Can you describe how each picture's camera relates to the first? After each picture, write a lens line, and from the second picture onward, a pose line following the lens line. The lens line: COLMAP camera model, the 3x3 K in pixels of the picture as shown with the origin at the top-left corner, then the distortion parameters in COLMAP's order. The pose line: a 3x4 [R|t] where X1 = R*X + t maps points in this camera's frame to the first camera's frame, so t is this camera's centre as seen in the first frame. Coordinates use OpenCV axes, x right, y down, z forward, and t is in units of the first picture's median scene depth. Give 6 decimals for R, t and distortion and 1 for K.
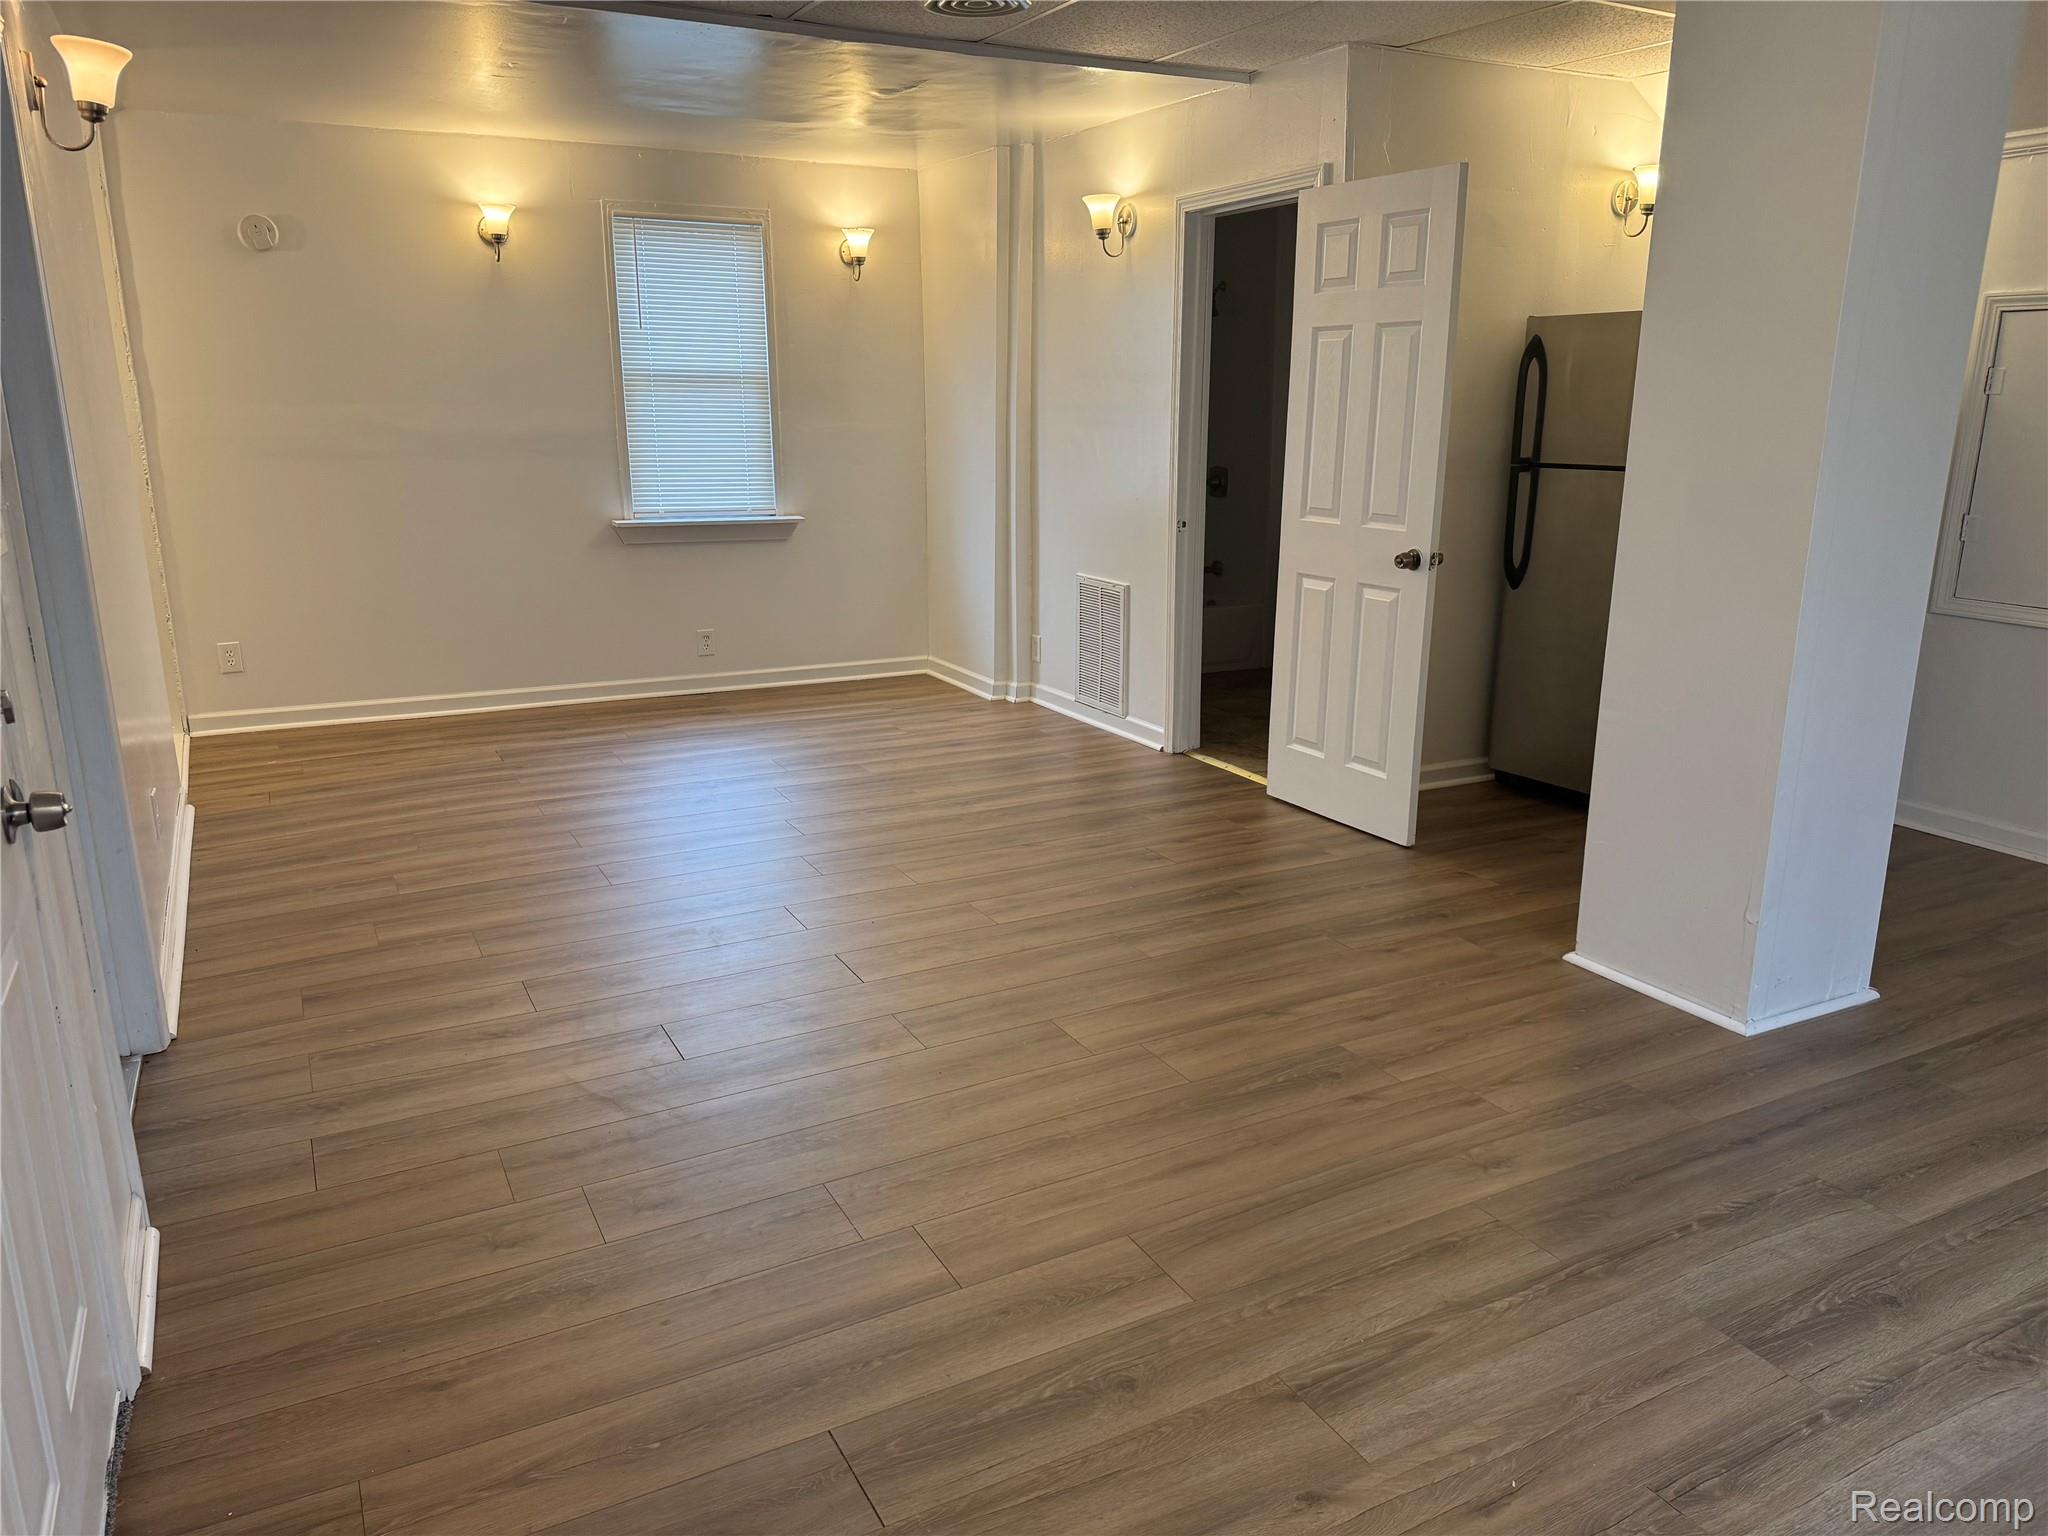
lens RADIAL K [[1441.6, 0, 1016.5], [0, 1441.6, 781.1], [0, 0, 1]] dist [0.039144, -0.050124]
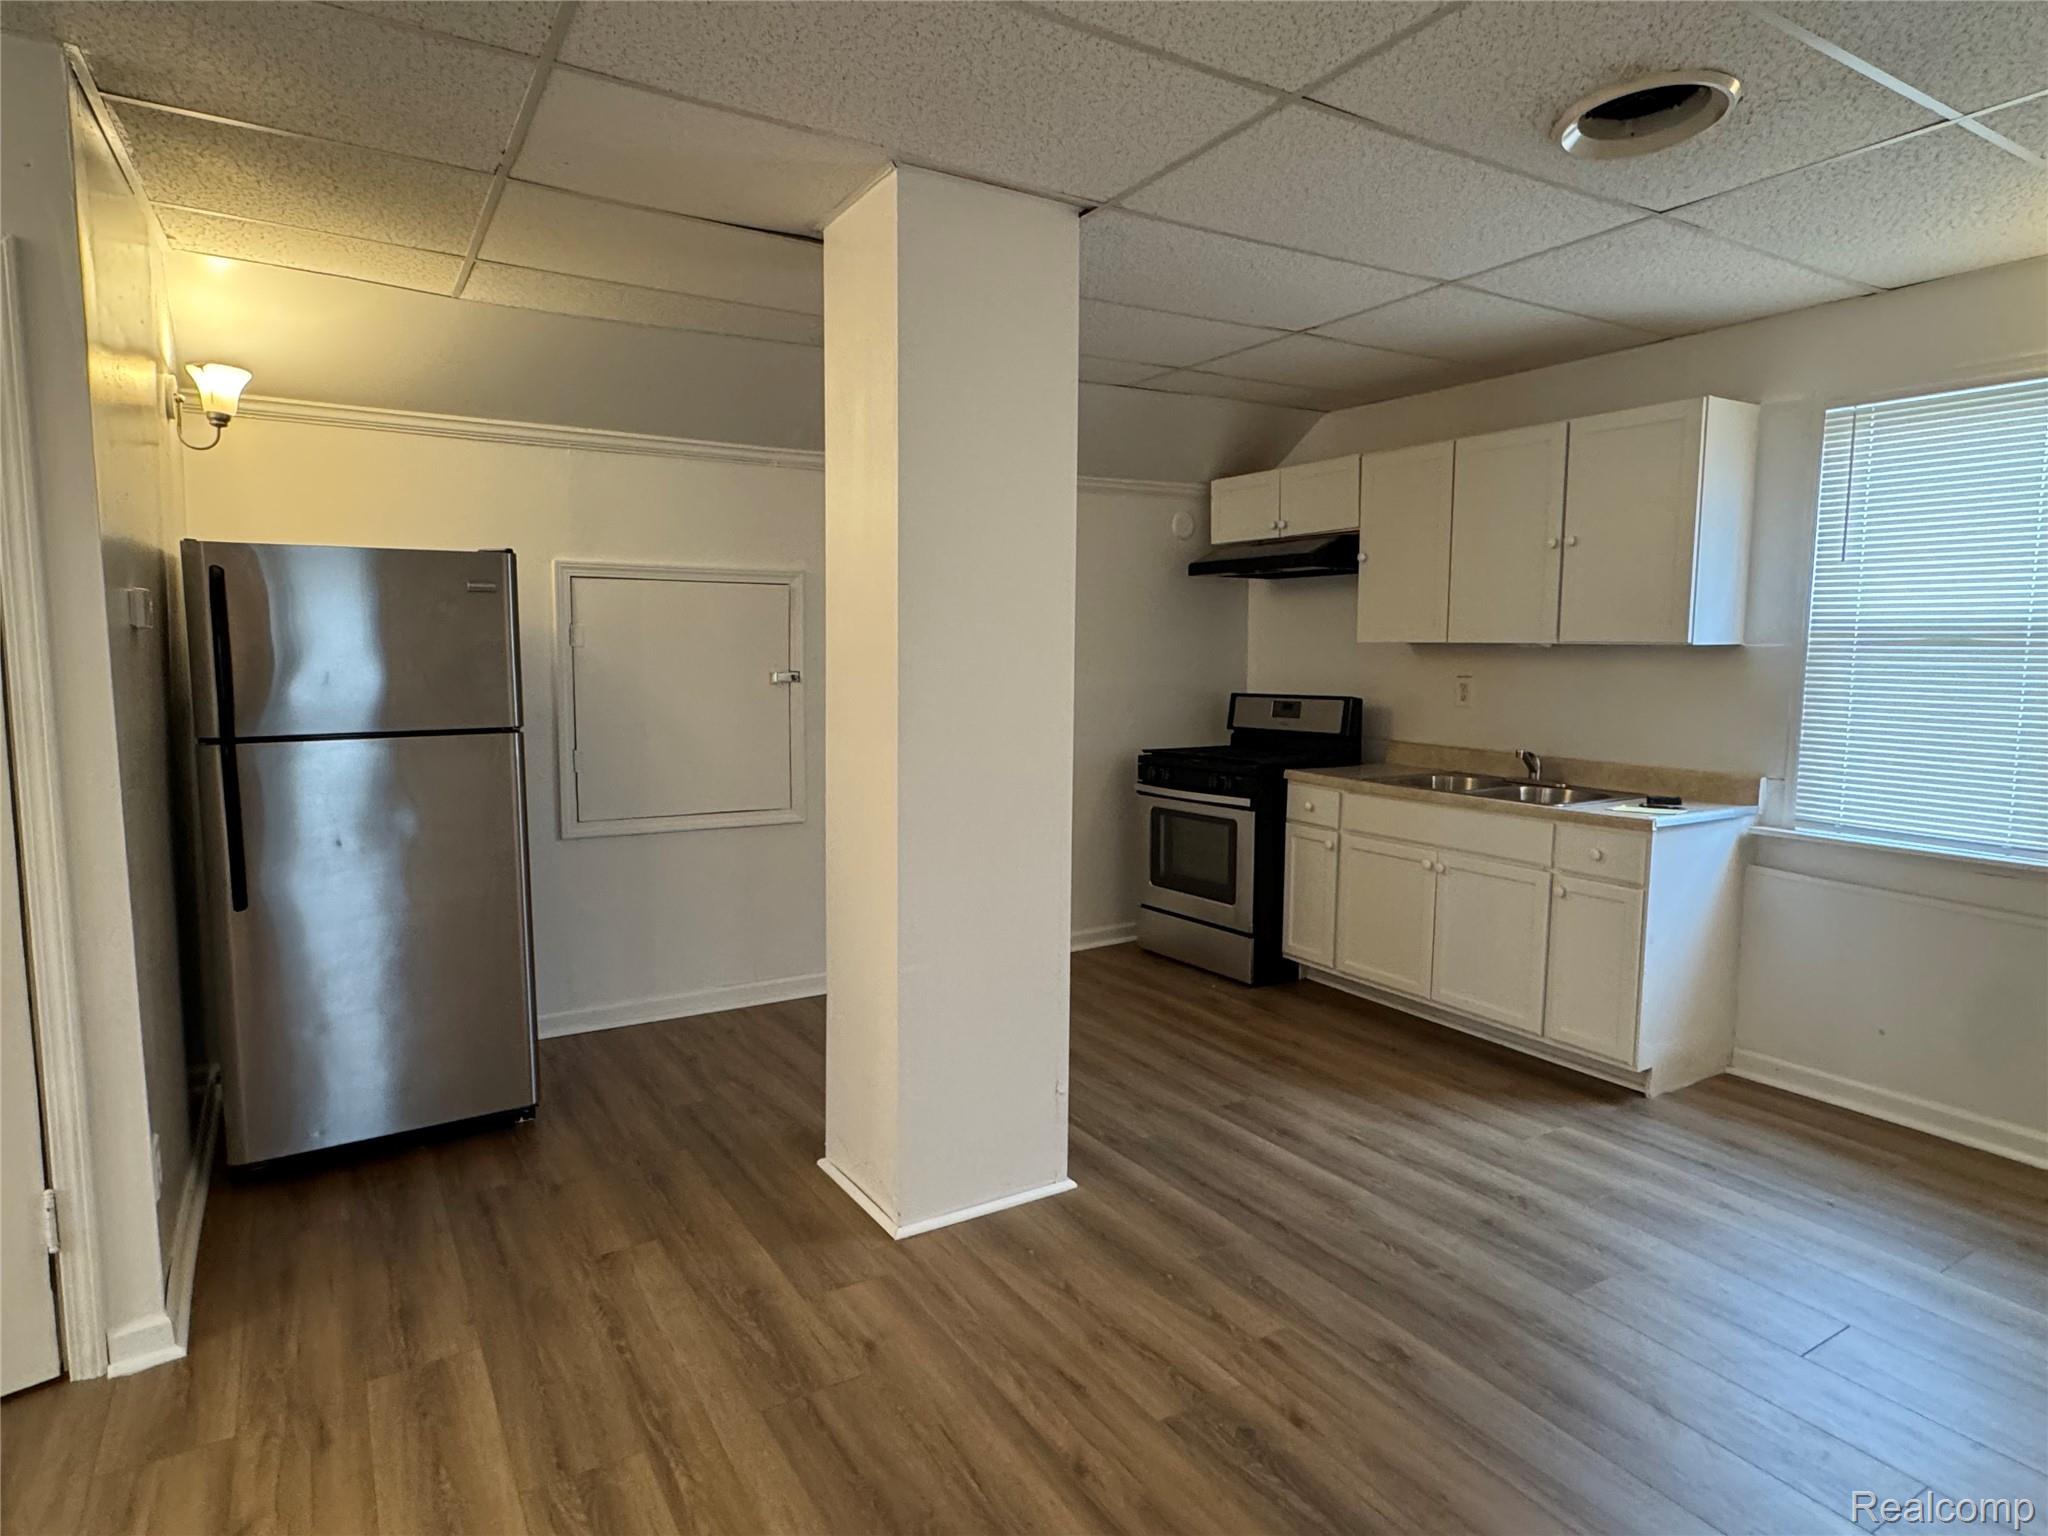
lens RADIAL K [[1158.5, 0, 1027.9], [0, 1158.5, 772.9], [0, 0, 1]] dist [-0.006117, -0.000688]
pose [[-0.067606, -0.112234, 0.991379, -0.295970], [0.254195, 0.958924, 0.125894, -0.211408], [-0.964787, 0.260515, -0.036299, 0.772557]]
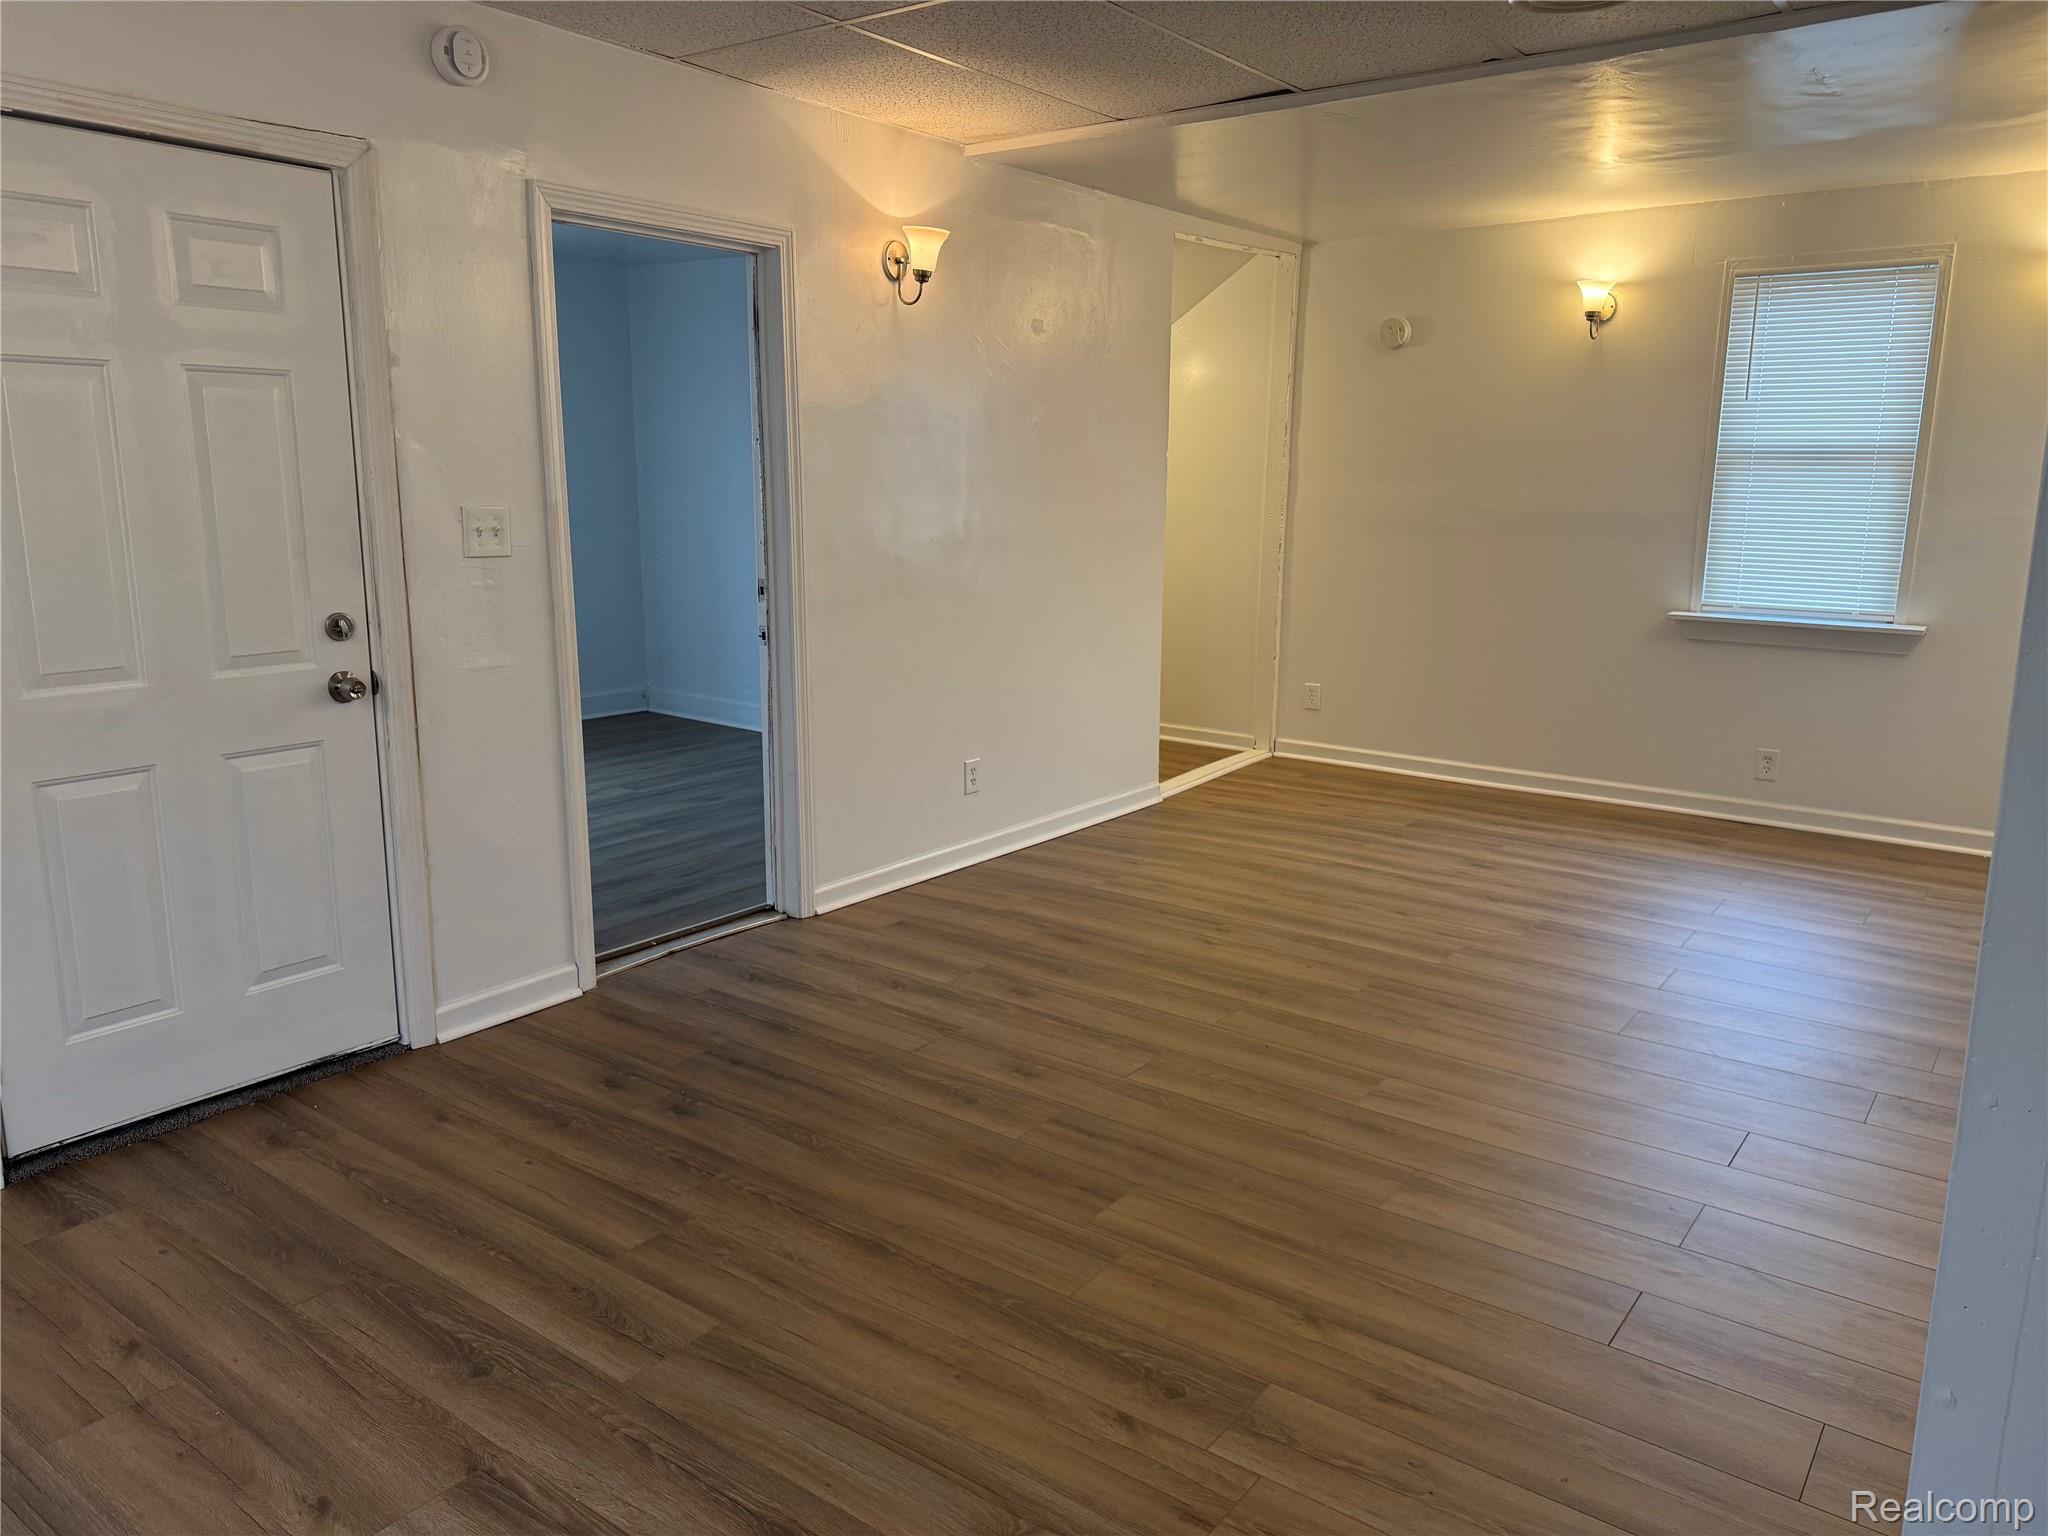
lens RADIAL K [[1441.6, 0, 1015.9], [0, 1441.6, 746.8], [0, 0, 1]] dist [0.039144, -0.050124]
pose [[0.415708, 0.176456, -0.892217, 0.576886], [-0.241241, 0.967253, 0.078895, -0.110876], [0.876921, 0.182442, 0.444663, 0.401978]]
